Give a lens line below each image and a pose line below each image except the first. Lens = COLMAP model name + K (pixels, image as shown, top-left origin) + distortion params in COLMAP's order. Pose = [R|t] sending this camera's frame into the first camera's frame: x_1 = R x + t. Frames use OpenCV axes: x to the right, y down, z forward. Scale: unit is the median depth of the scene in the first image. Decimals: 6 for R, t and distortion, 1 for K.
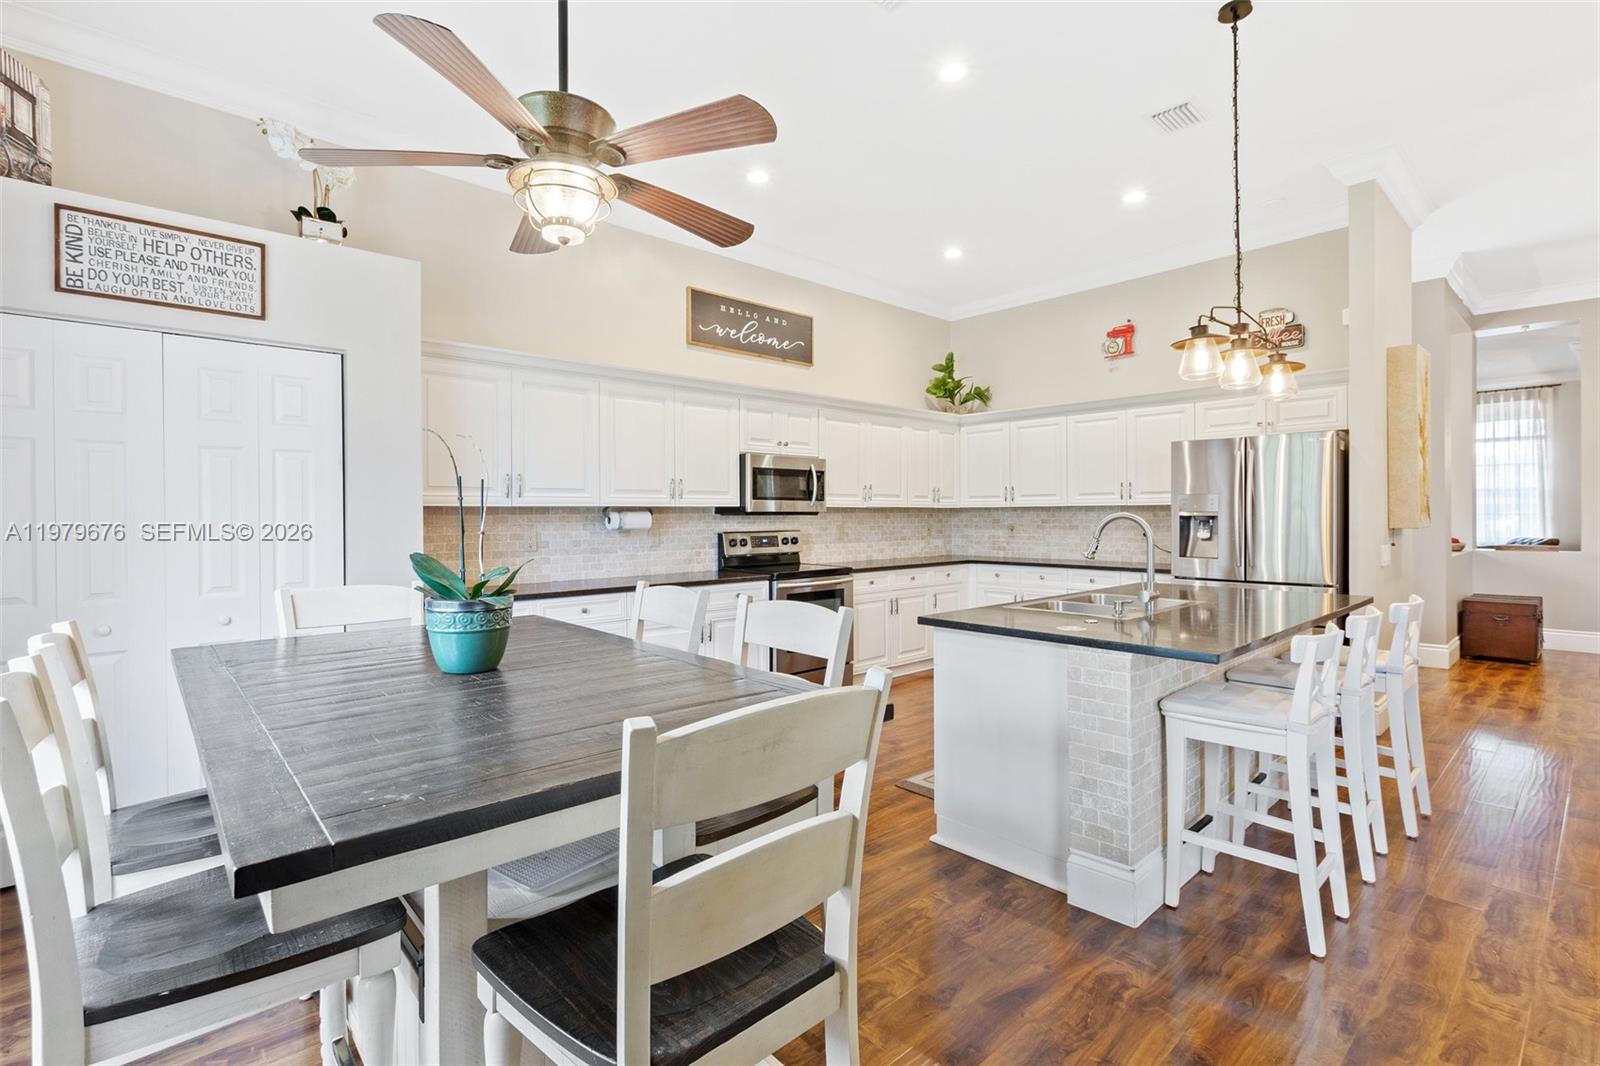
lens RADIAL K [[776.8, 0, 792.0], [0, 776.8, 532.4], [0, 0, 1]] dist [-0.001254, -0.000303]
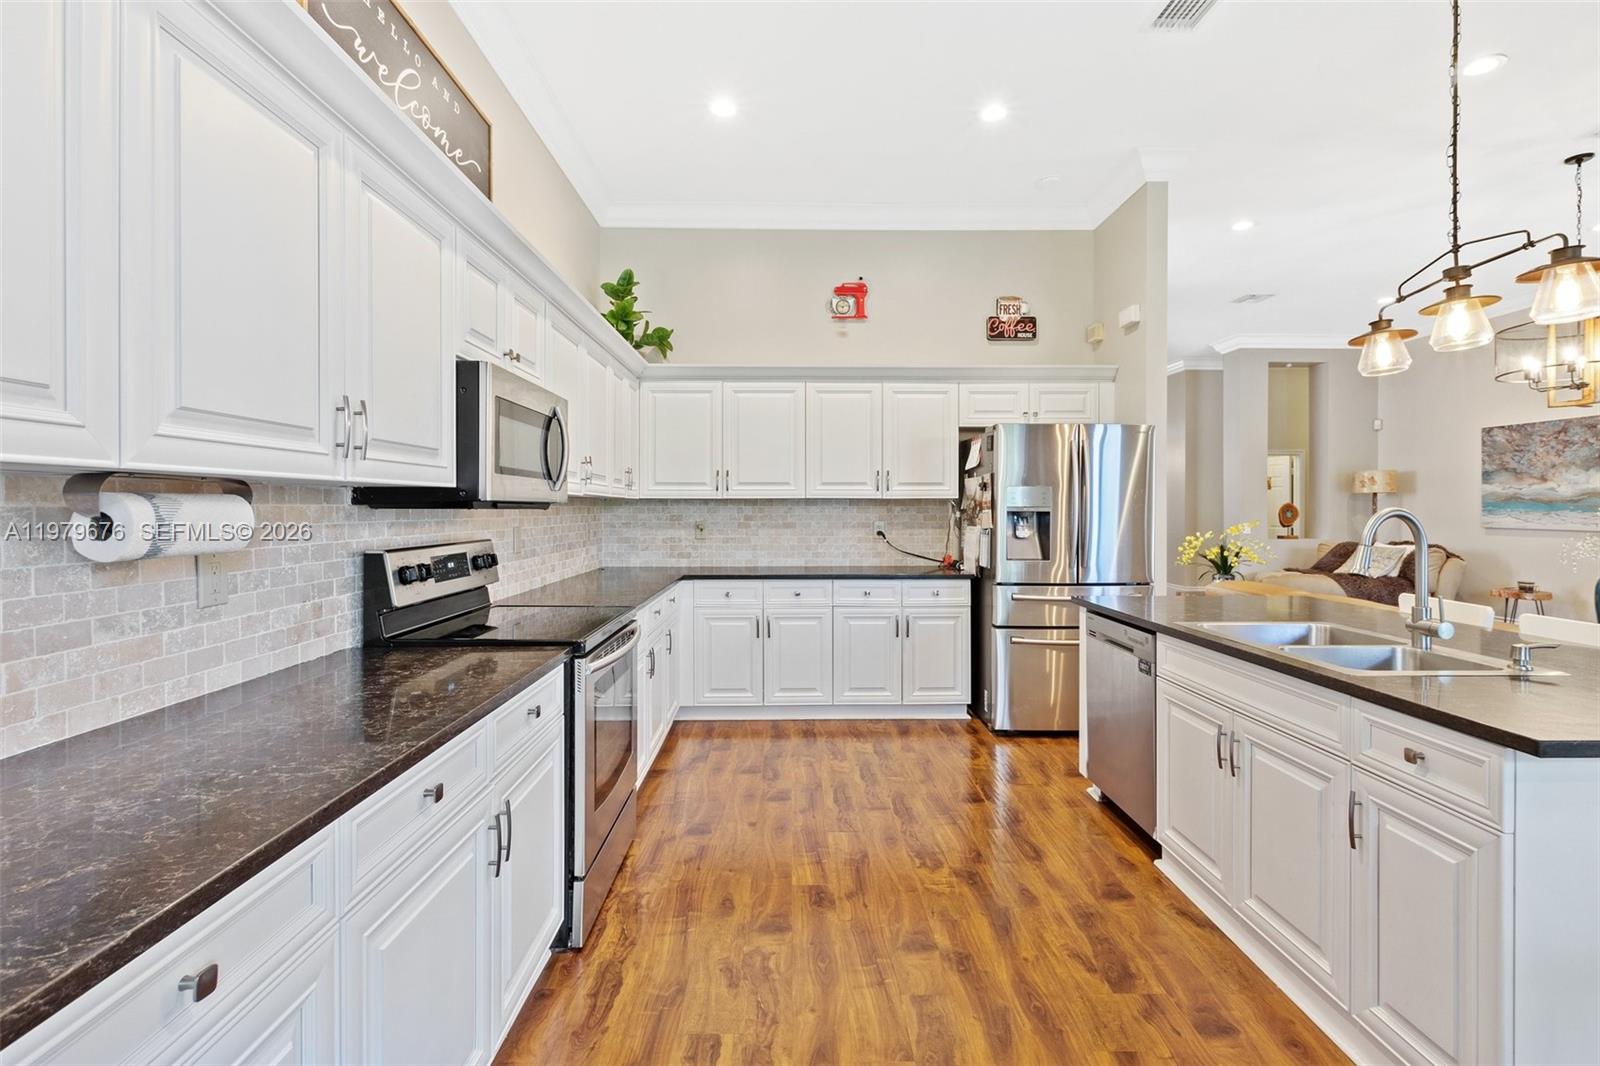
lens RADIAL K [[755.9, 0, 830.0], [0, 755.9, 505.8], [0, 0, 1]] dist [-0.001950, -0.000363]
pose [[0.633733, 0.007558, 0.773515, -0.229139], [0.013308, 0.999698, -0.020671, -0.011222], [-0.773437, 0.023394, 0.633441, 0.541004]]
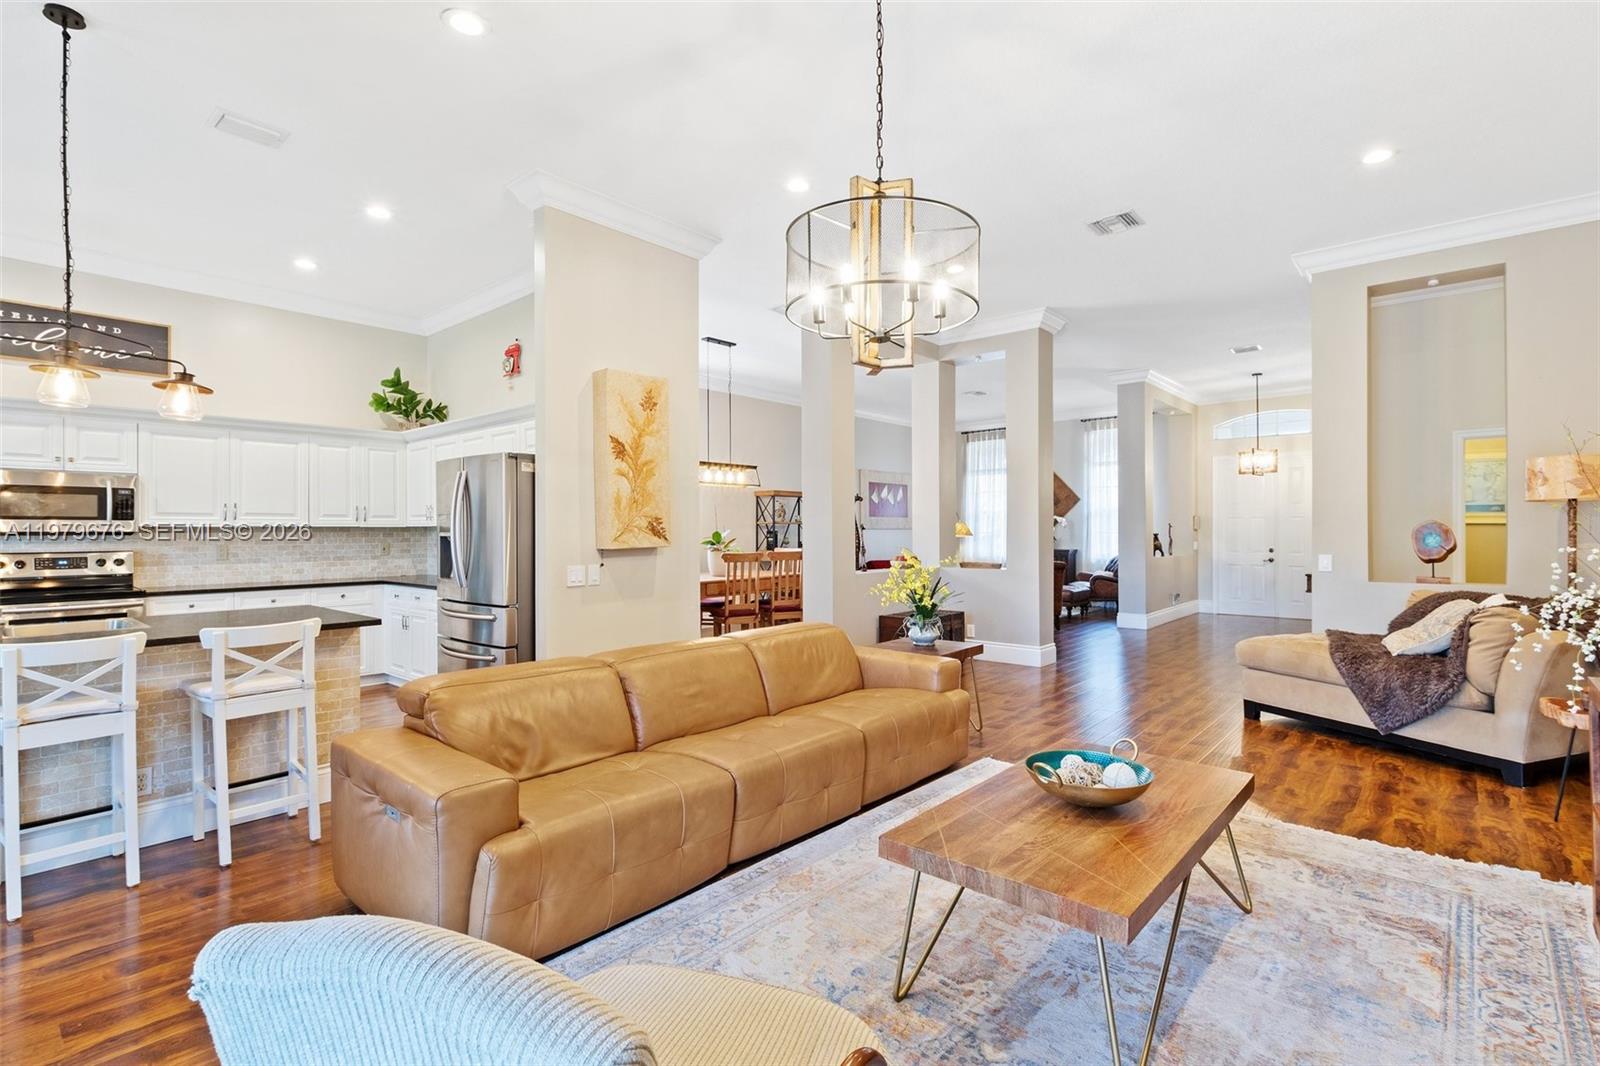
lens RADIAL K [[776.8, 0, 792.0], [0, 776.8, 532.4], [0, 0, 1]] dist [-0.001254, -0.000303]
pose [[0.994043, 0.002001, 0.108972, 0.701321], [0.000326, 0.999772, -0.021331, -0.004522], [-0.108990, 0.021240, 0.993816, -0.026995]]
